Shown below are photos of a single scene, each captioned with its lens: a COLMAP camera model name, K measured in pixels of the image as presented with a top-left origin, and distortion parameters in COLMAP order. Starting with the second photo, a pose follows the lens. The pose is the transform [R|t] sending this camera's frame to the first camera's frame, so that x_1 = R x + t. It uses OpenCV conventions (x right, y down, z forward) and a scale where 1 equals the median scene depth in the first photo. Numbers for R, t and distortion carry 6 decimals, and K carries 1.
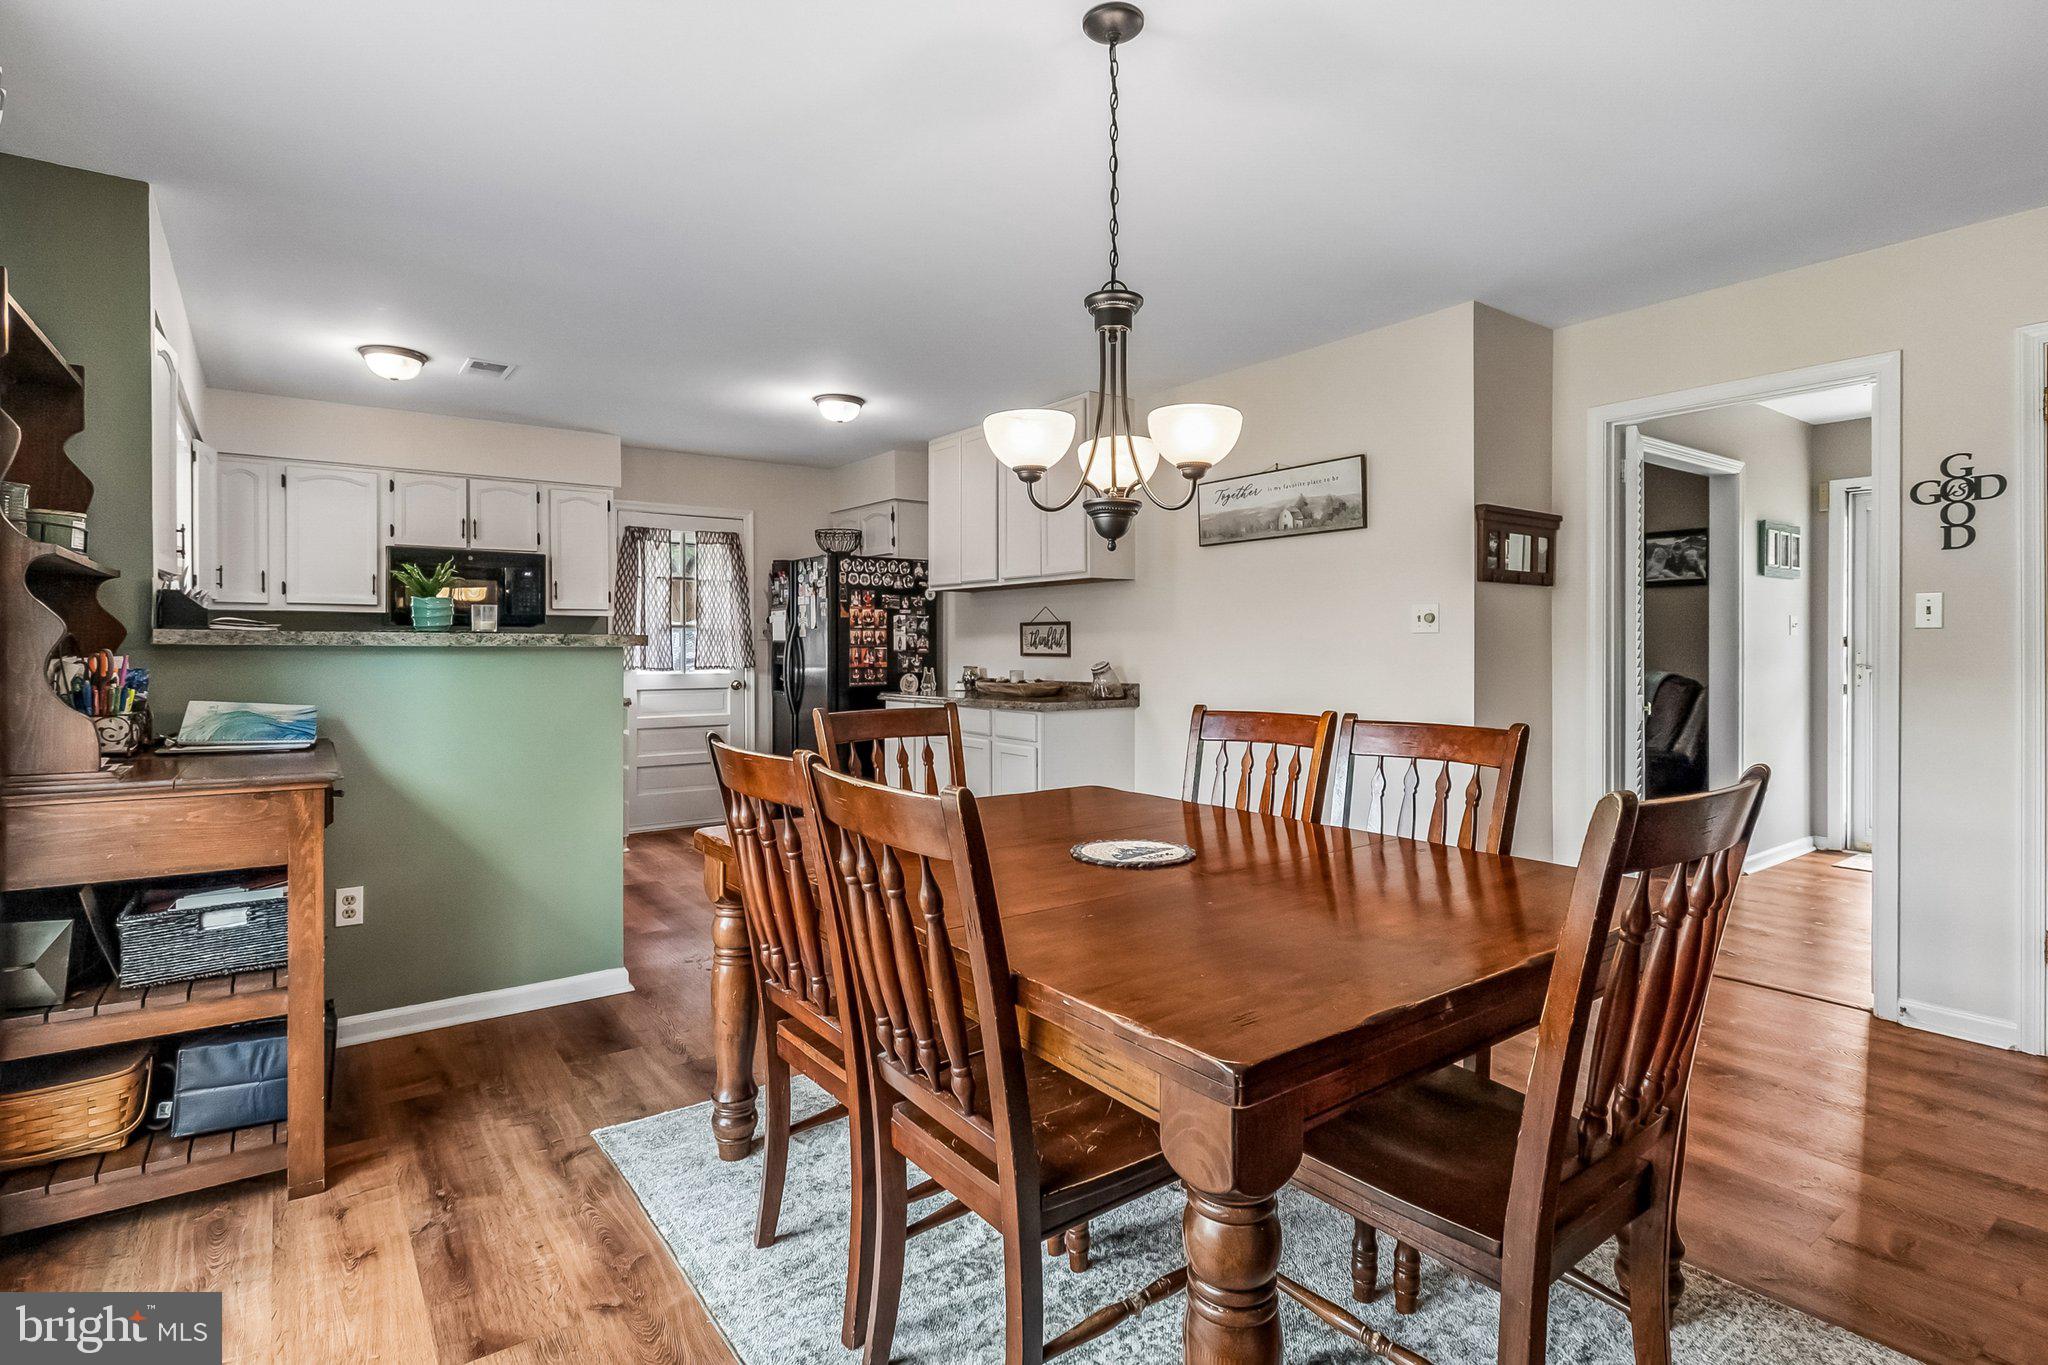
lens RADIAL K [[1003.7, 0, 1041.8], [0, 1003.7, 650.8], [0, 0, 1]] dist [0.001150, -0.000001]
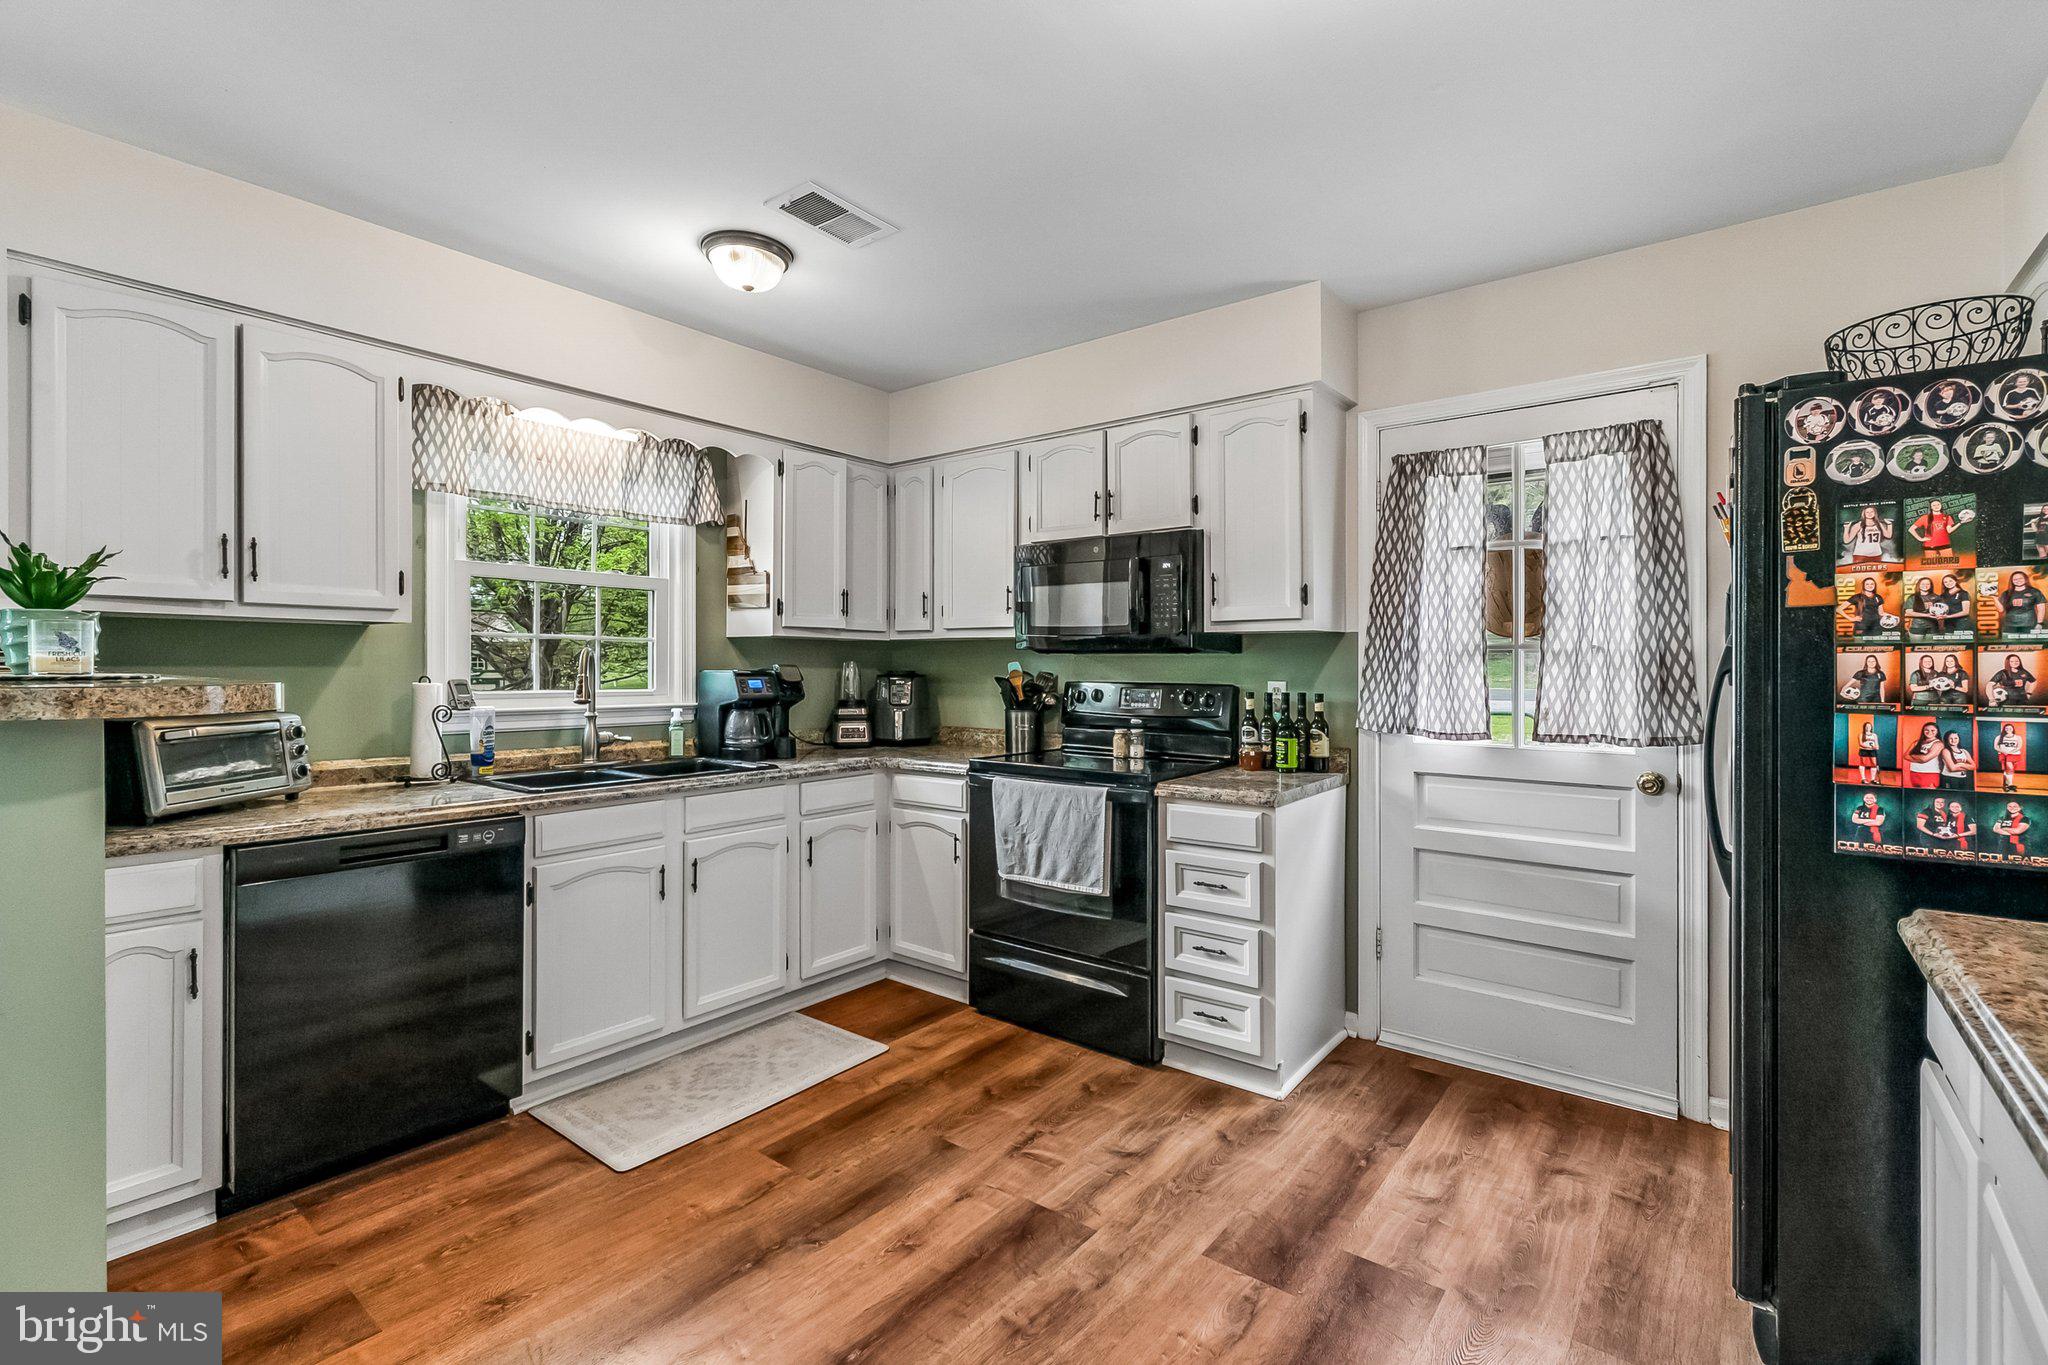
lens RADIAL K [[913.3, 0, 1036.0], [0, 913.3, 668.8], [0, 0, 1]] dist [0.013019, -0.007287]
pose [[0.267075, 0.004945, -0.963663, -0.004709], [-0.006951, 0.999971, 0.003204, -0.014222], [0.963651, 0.005843, 0.267101, 0.696833]]
